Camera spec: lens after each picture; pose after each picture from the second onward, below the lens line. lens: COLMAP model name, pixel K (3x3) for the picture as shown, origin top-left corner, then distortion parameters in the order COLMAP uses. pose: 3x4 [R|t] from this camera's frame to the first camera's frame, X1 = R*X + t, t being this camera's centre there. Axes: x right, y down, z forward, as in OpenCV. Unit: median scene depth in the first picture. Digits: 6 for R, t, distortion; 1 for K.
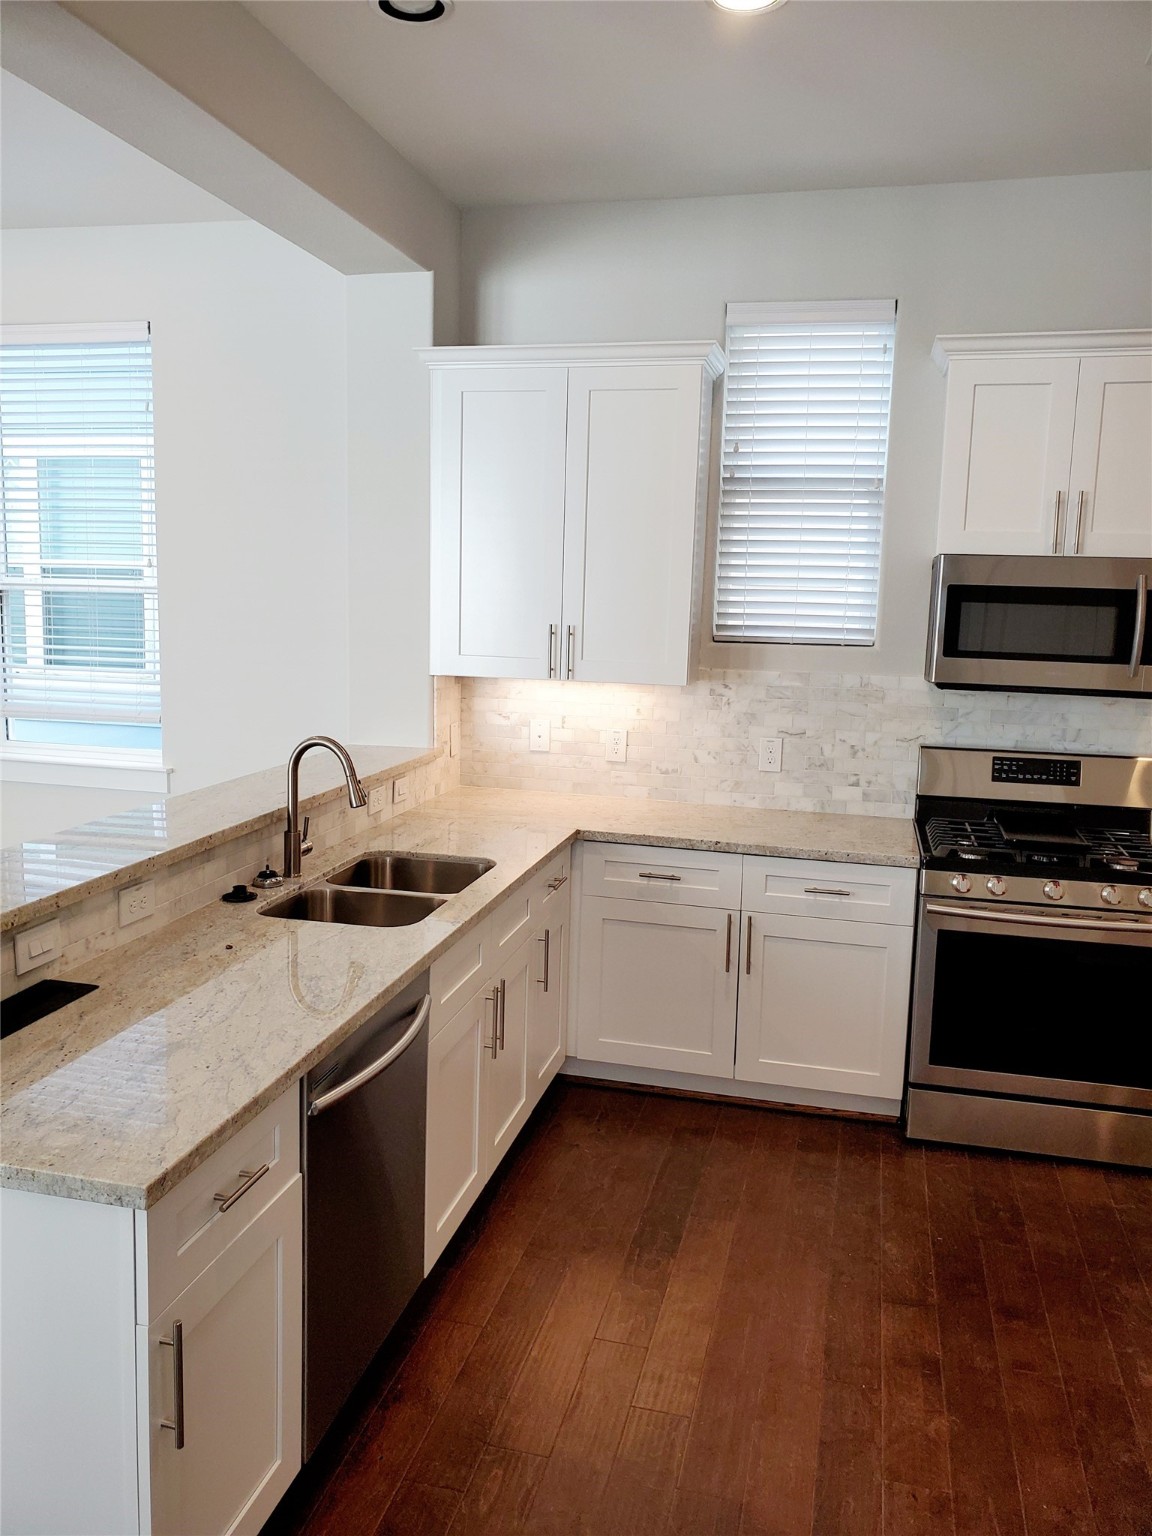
lens RADIAL K [[1180.9, 0, 576.0], [0, 1180.9, 768.0], [0, 0, 1]] dist [0.076857, -0.069076]
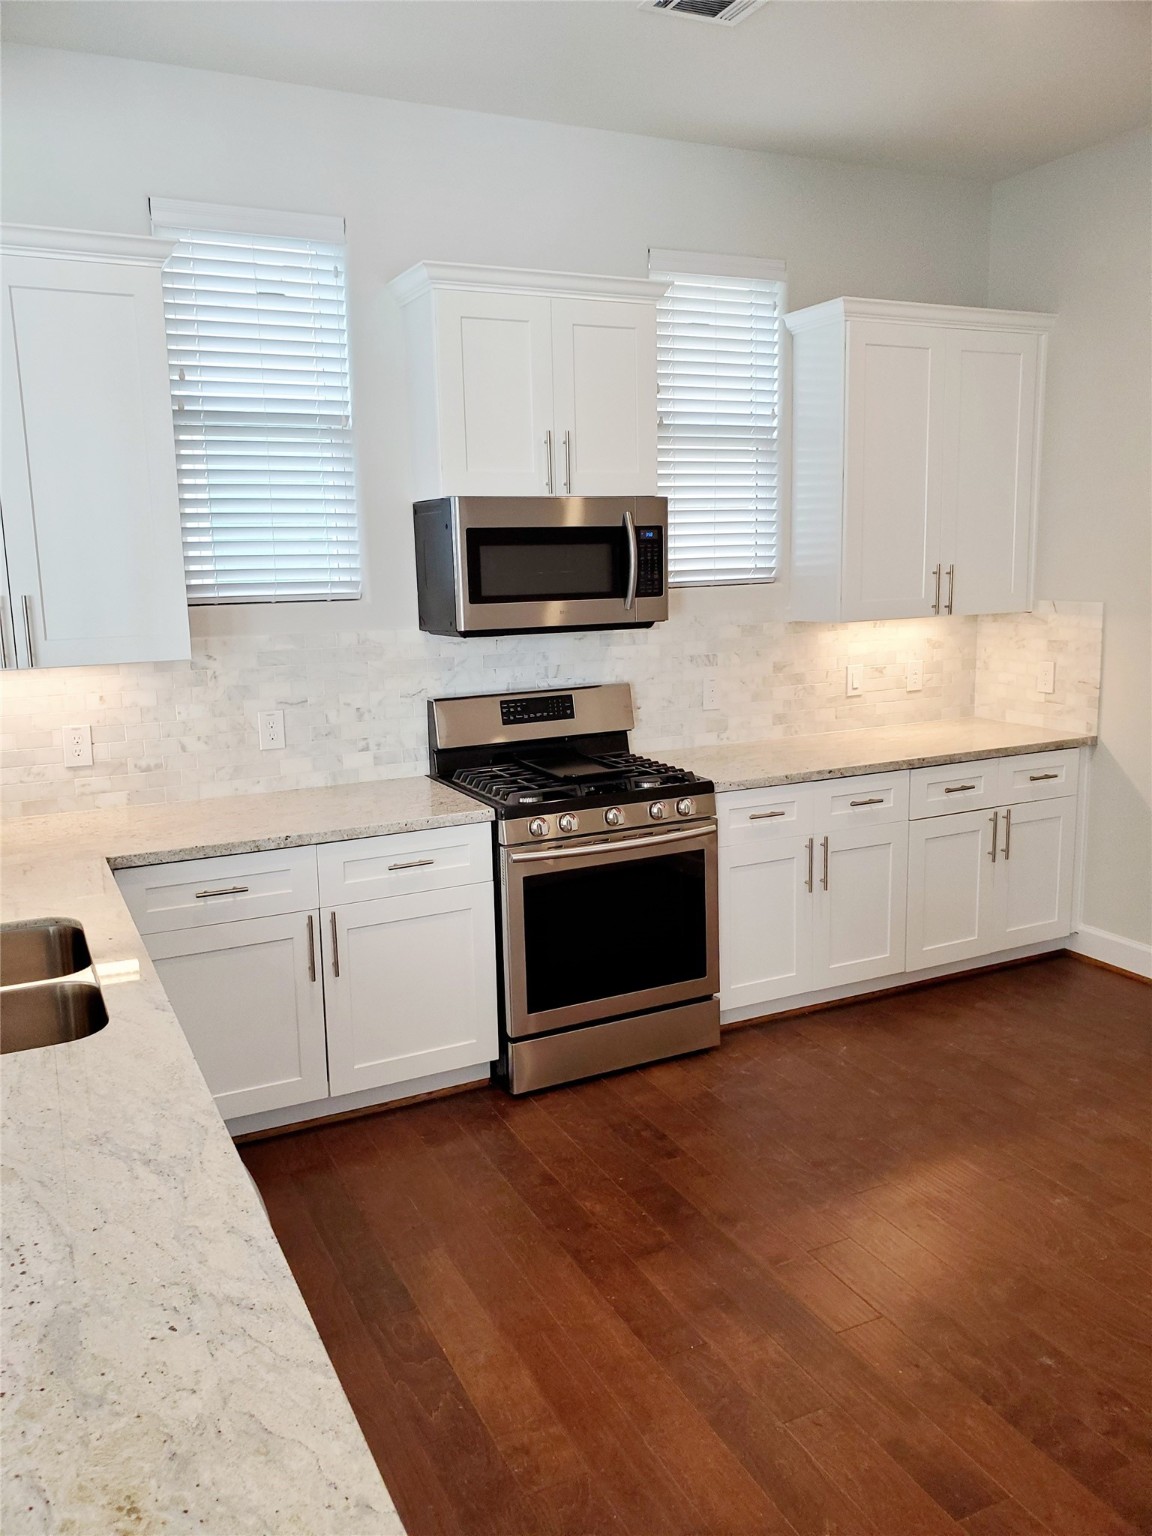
lens RADIAL K [[1180.9, 0, 576.0], [0, 1180.9, 768.0], [0, 0, 1]] dist [0.076857, -0.069076]
pose [[0.759092, -0.157709, 0.631591, -0.239729], [0.138600, 0.987120, 0.079906, -0.024148], [-0.636058, 0.026882, 0.771173, 0.190802]]
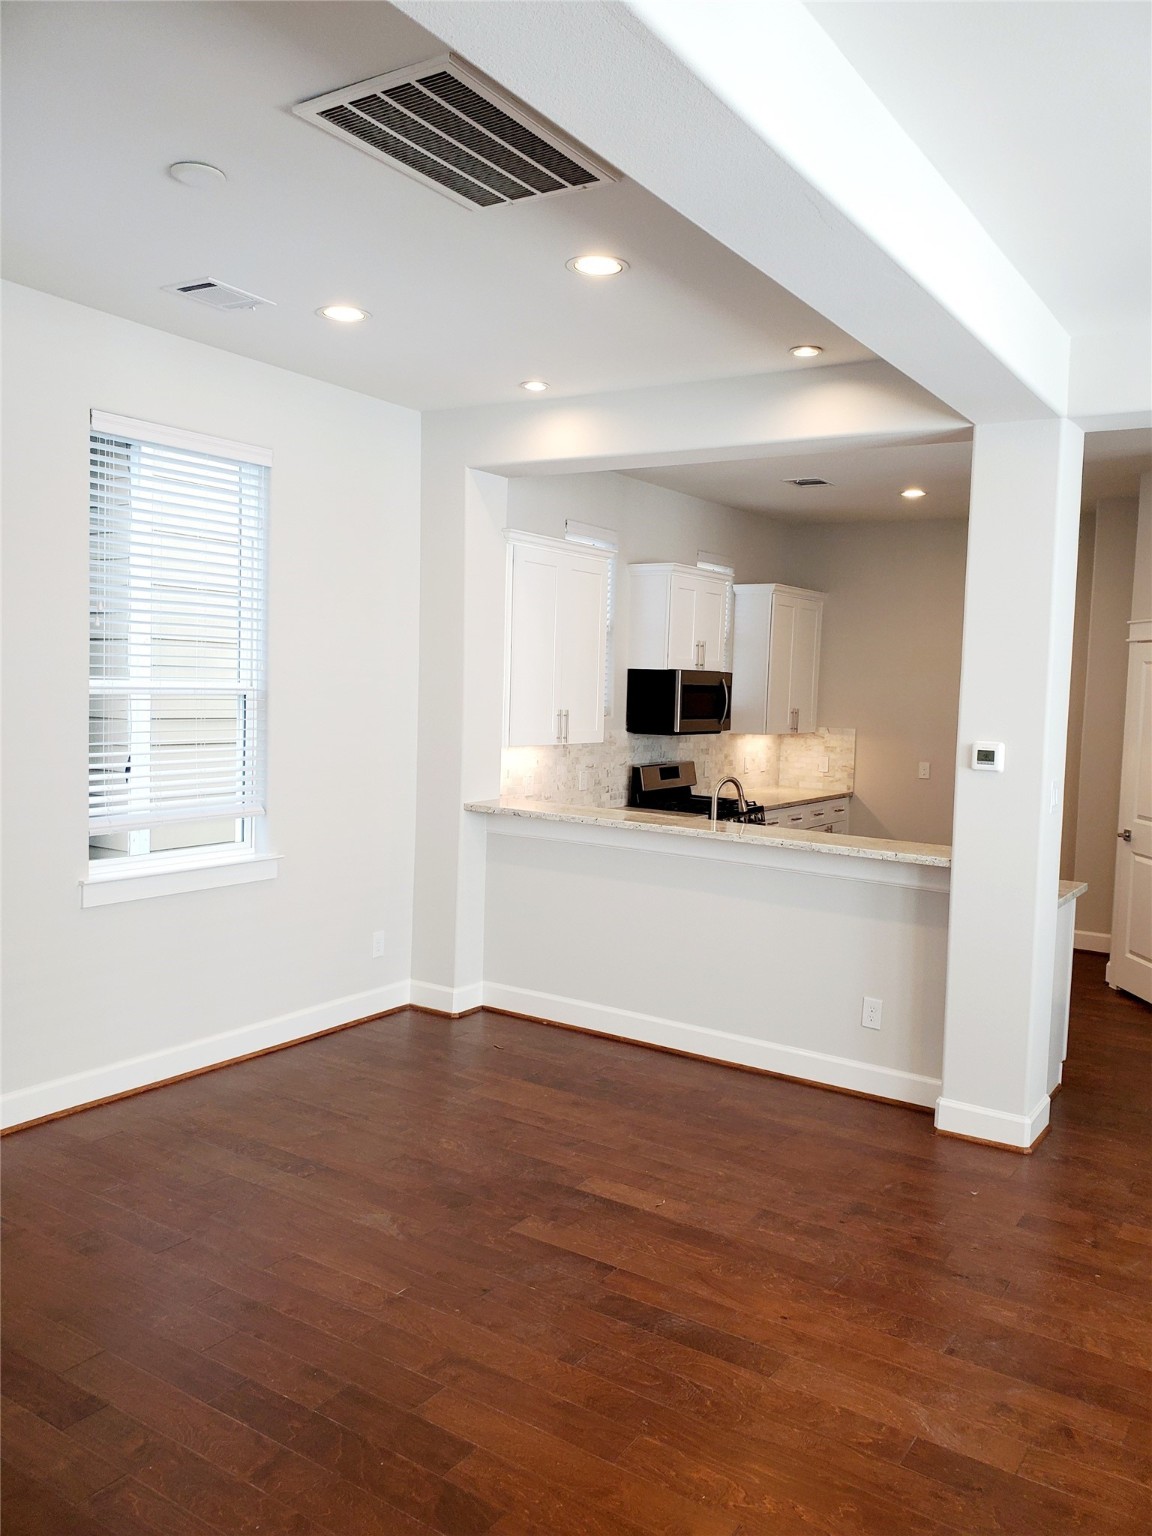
lens RADIAL K [[1180.9, 0, 576.0], [0, 1180.9, 768.0], [0, 0, 1]] dist [0.076857, -0.069076]
pose [[0.335892, -0.082669, 0.938266, -1.550853], [0.120166, 0.991762, 0.044364, -0.113820], [-0.934204, 0.097846, 0.343059, 0.447270]]
